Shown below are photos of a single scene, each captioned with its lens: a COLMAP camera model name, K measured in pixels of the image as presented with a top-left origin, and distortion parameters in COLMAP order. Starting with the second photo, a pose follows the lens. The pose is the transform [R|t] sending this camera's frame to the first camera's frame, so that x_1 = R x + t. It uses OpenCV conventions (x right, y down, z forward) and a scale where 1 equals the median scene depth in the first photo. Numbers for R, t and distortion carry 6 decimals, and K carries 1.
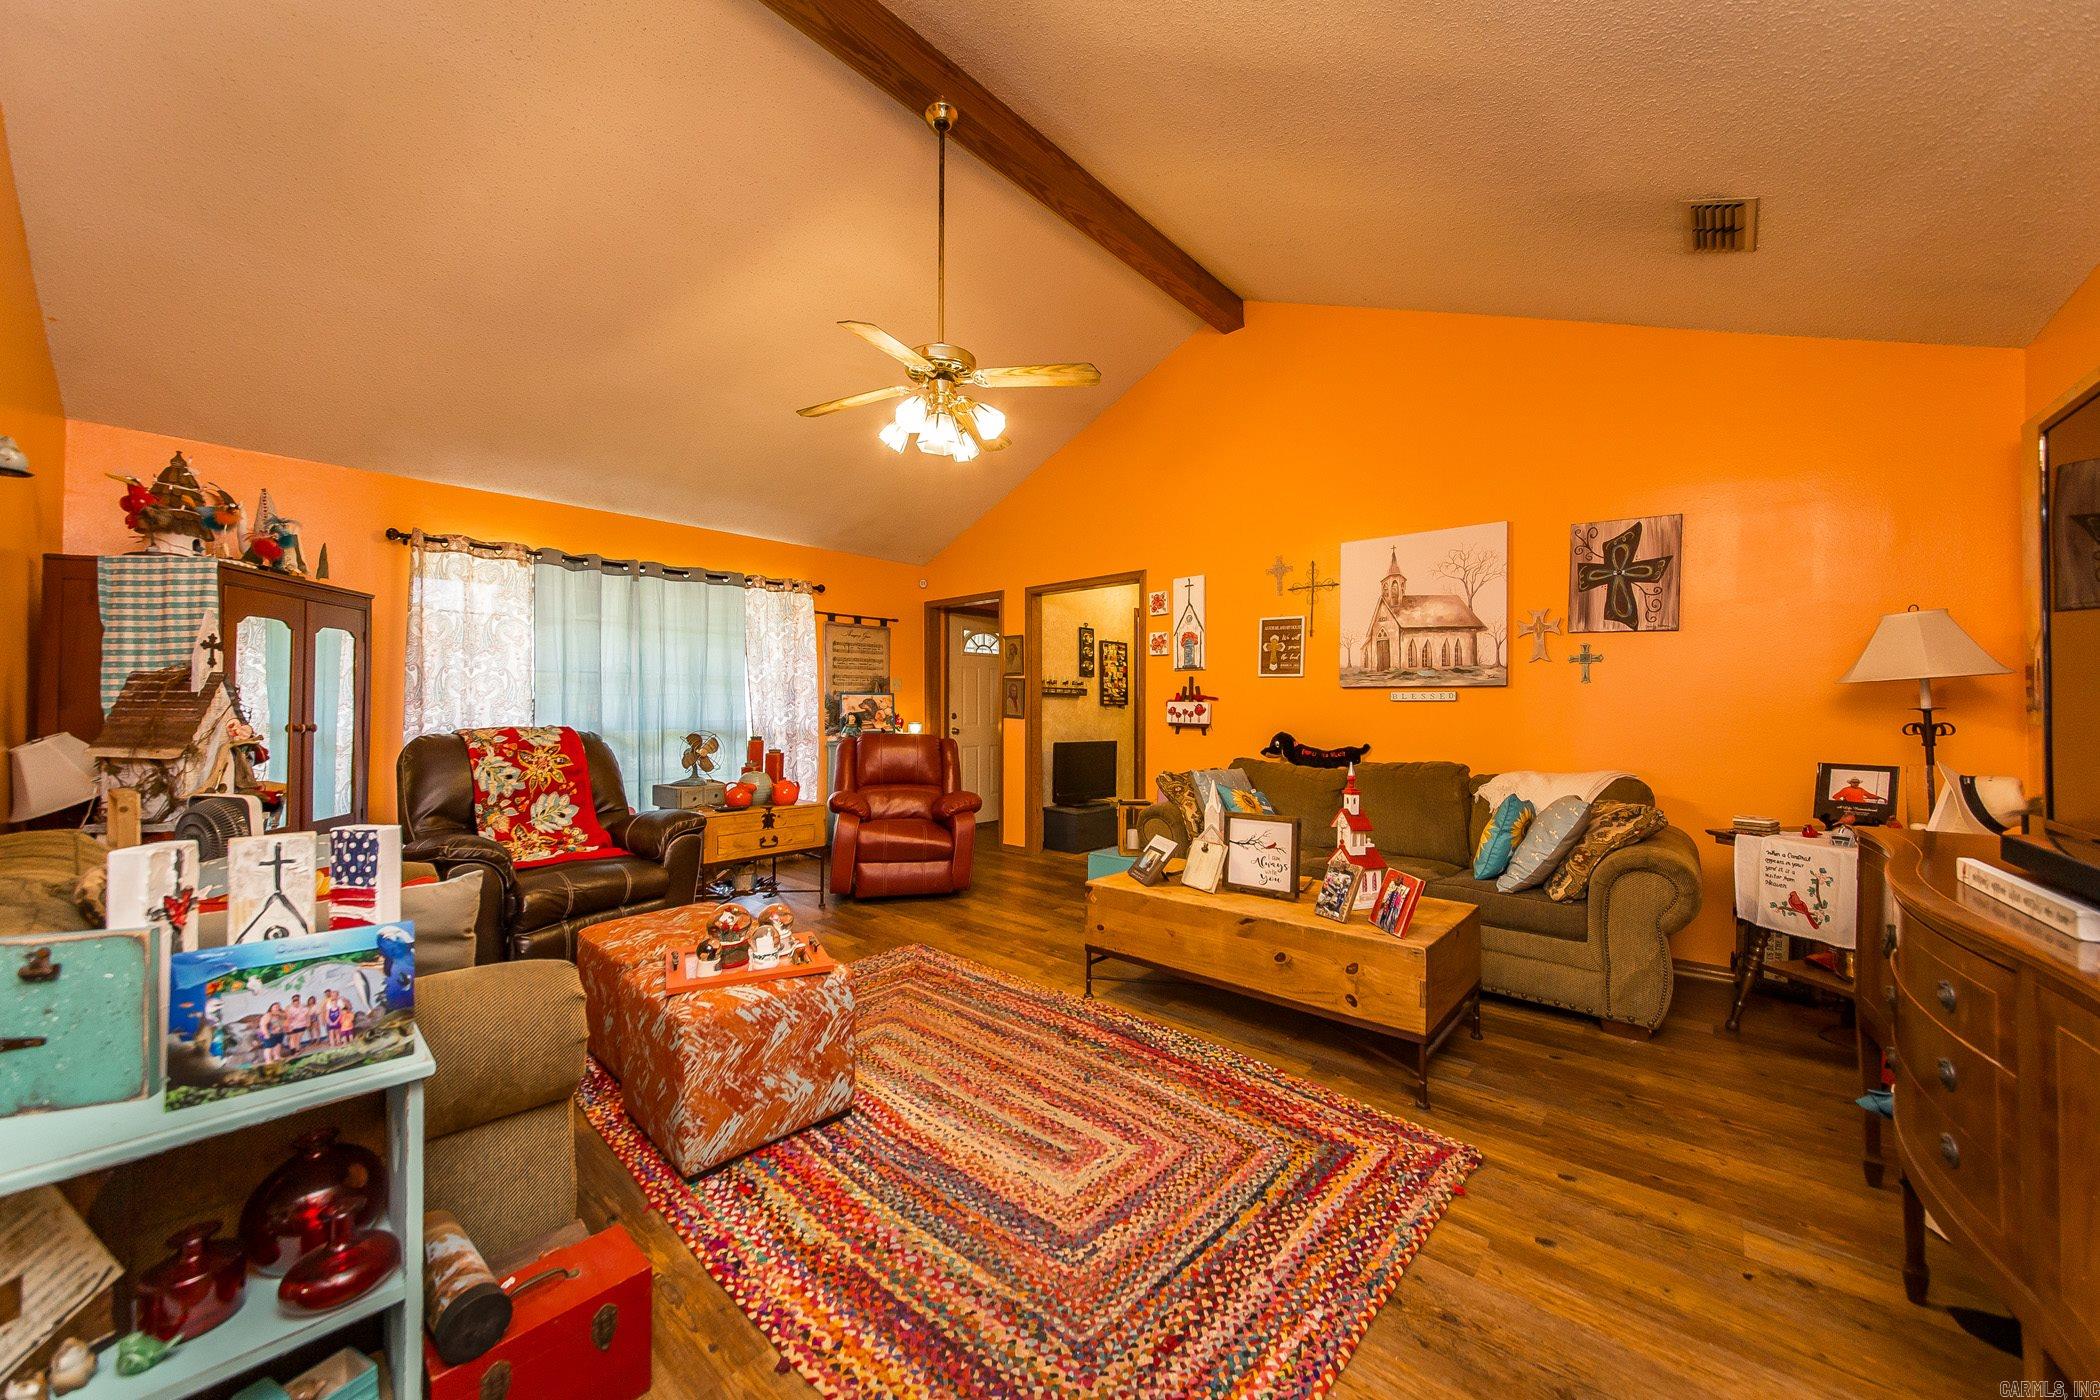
lens RADIAL K [[747.8, 0, 1050.0], [0, 747.8, 700.0], [0, 0, 1]] dist [-0.000977, -0.000100]
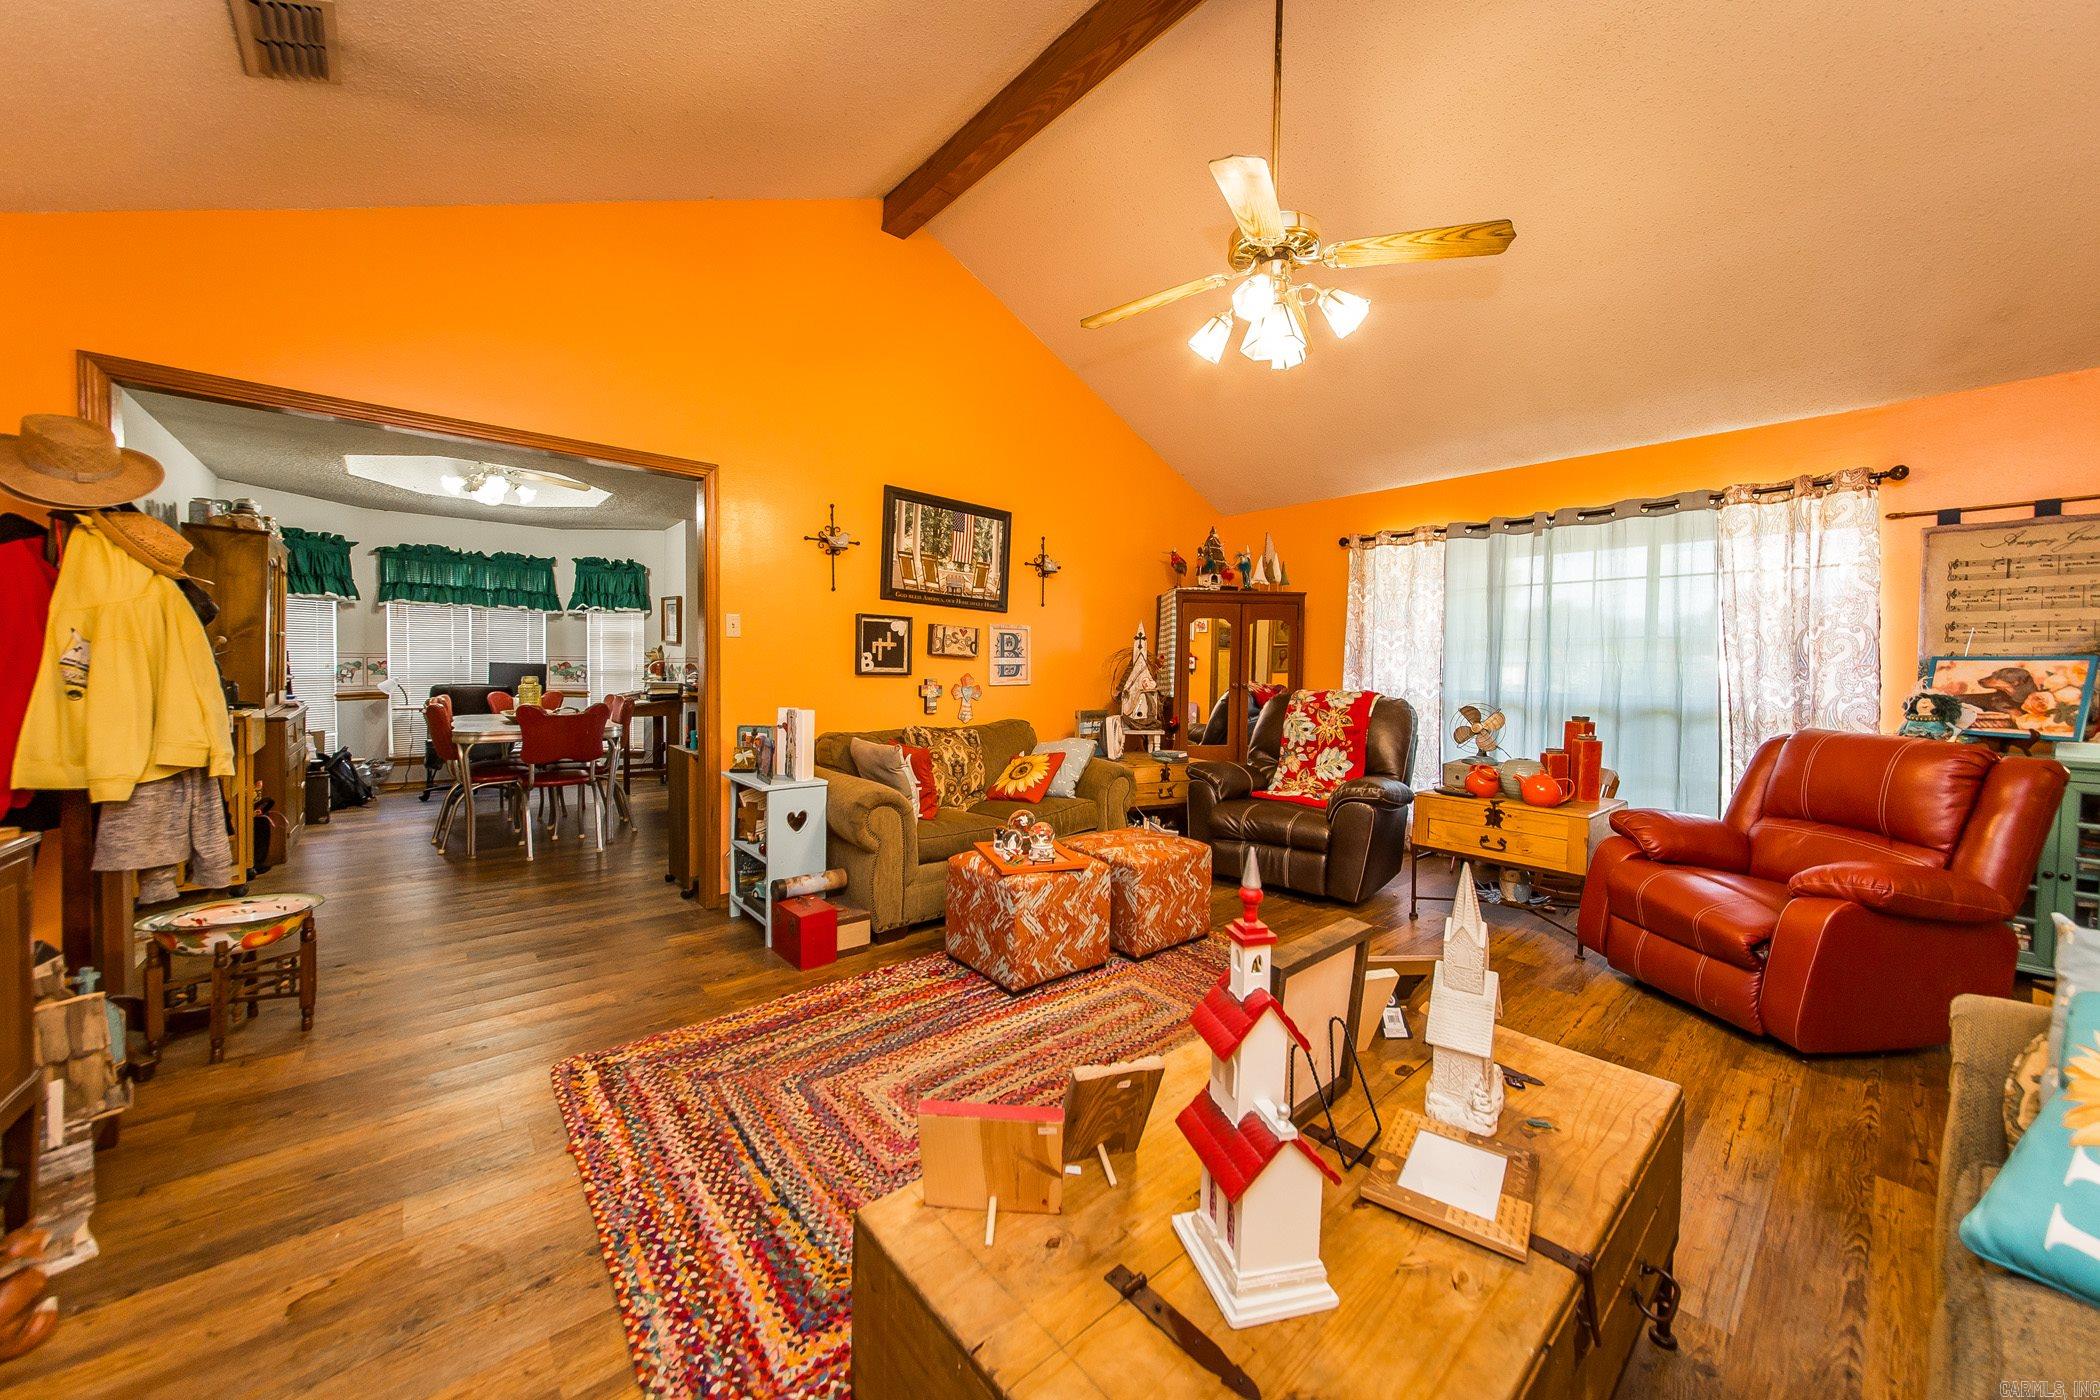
lens RADIAL K [[749.2, 0, 1038.4], [0, 749.2, 689.8], [0, 0, 1]] dist [0.000851, -0.000098]
pose [[-0.125558, 0.030149, -0.991628, 0.598737], [-0.004729, 0.999509, 0.030987, 0.000087], [0.992075, 0.008580, -0.125354, 0.747542]]
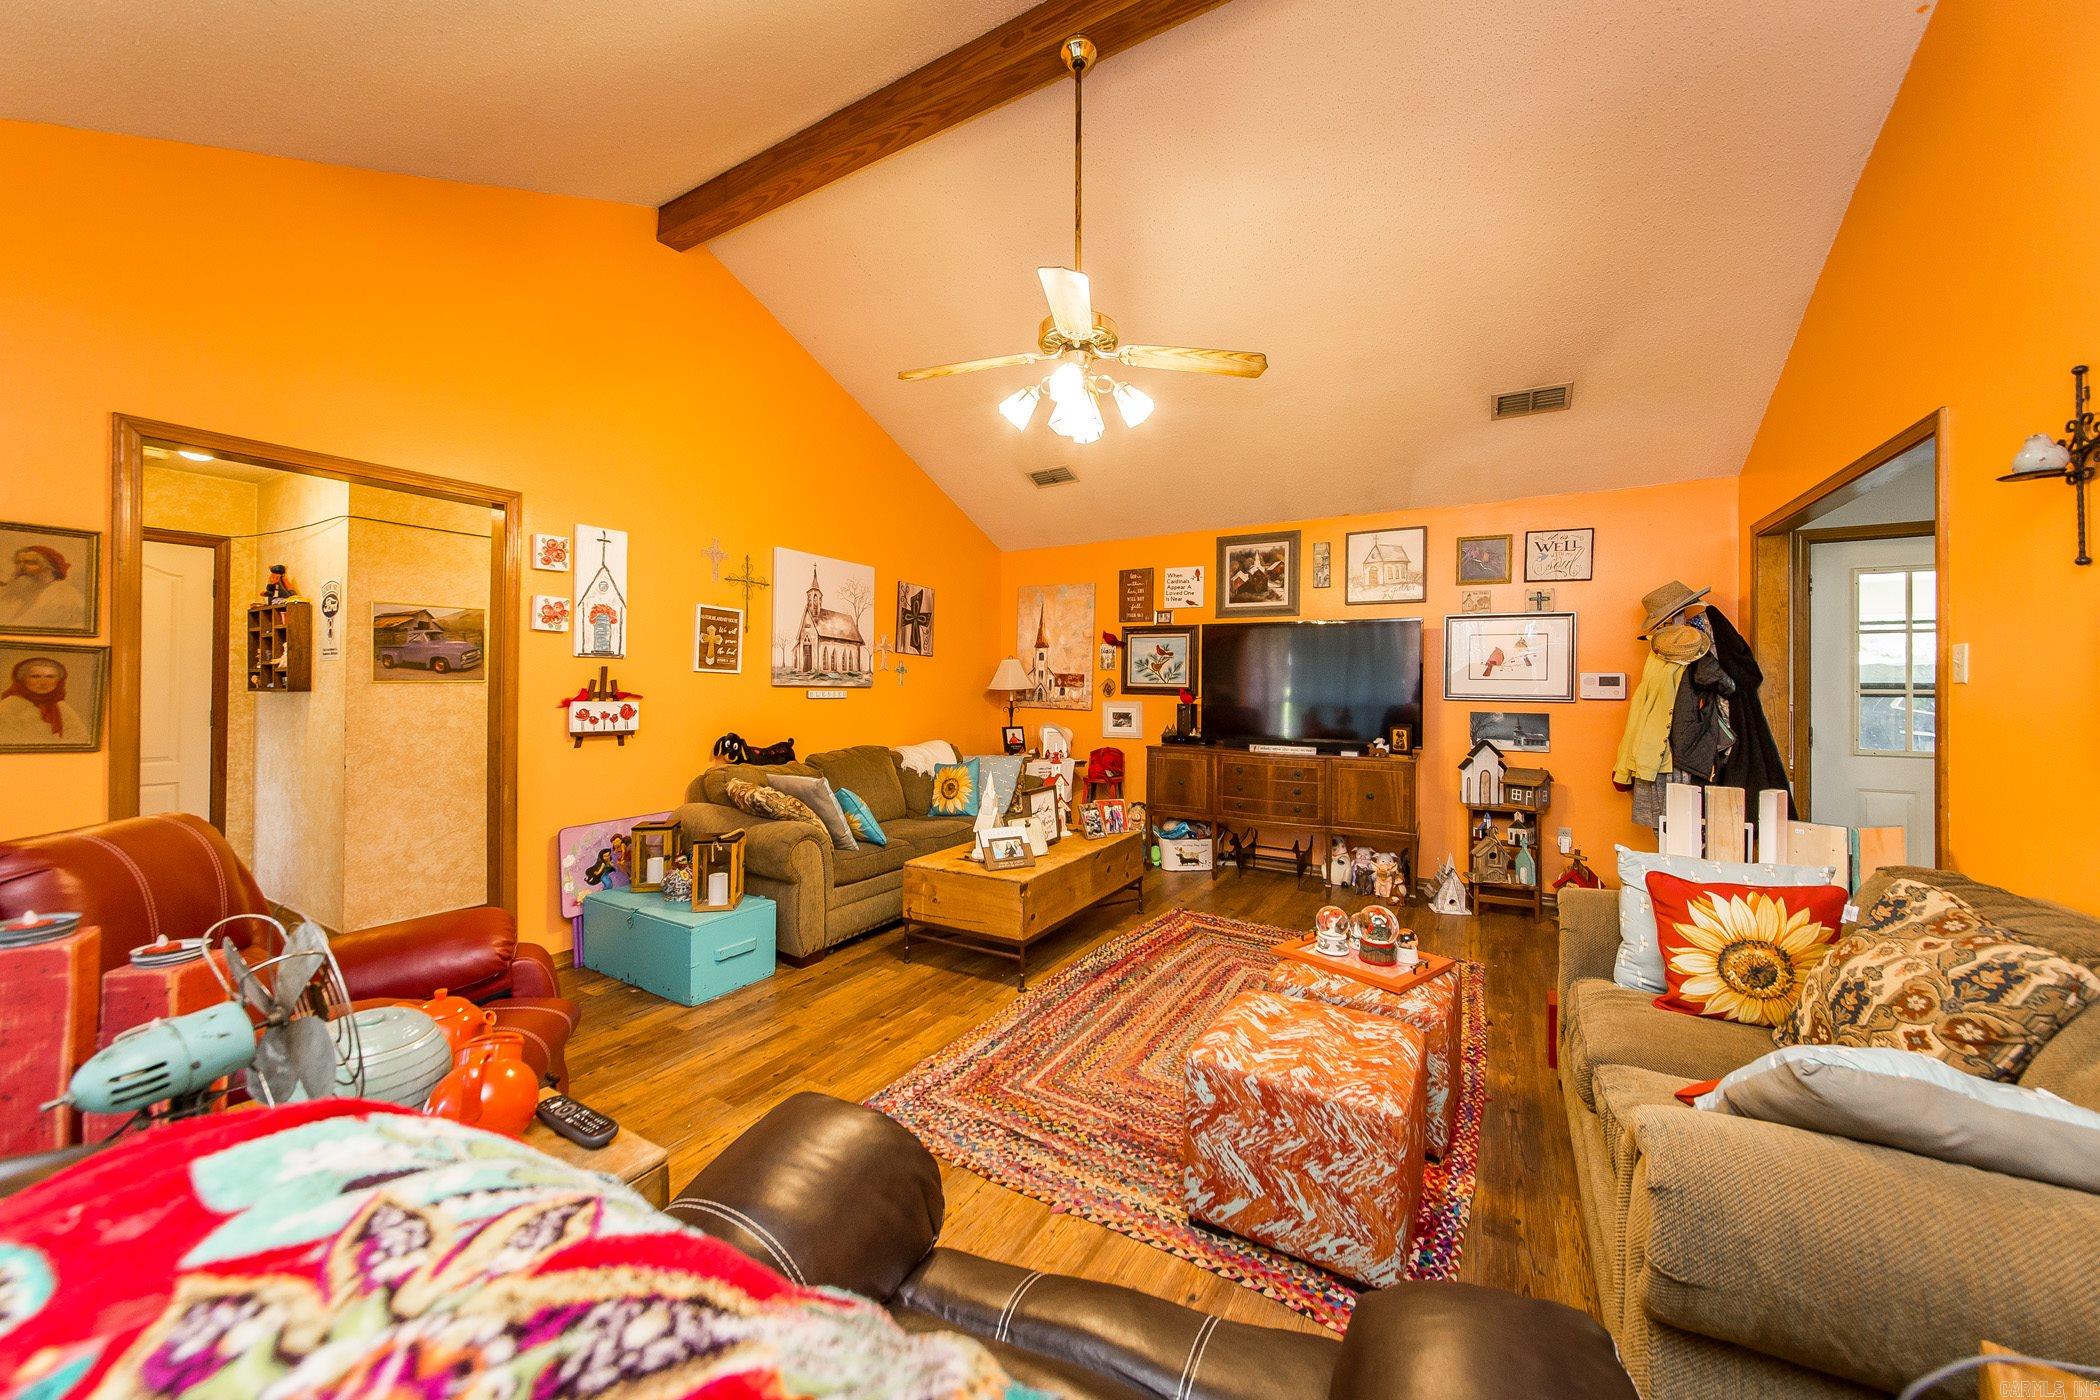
lens RADIAL K [[748.6, 0, 1033.2], [0, 748.6, 674.9], [0, 0, 1]] dist [-0.000308, -0.000009]
pose [[-0.185967, 0.013112, 0.982468, -0.878985], [-0.014323, 0.999769, -0.016055, -0.025232], [-0.982452, -0.017058, -0.185737, 1.057334]]
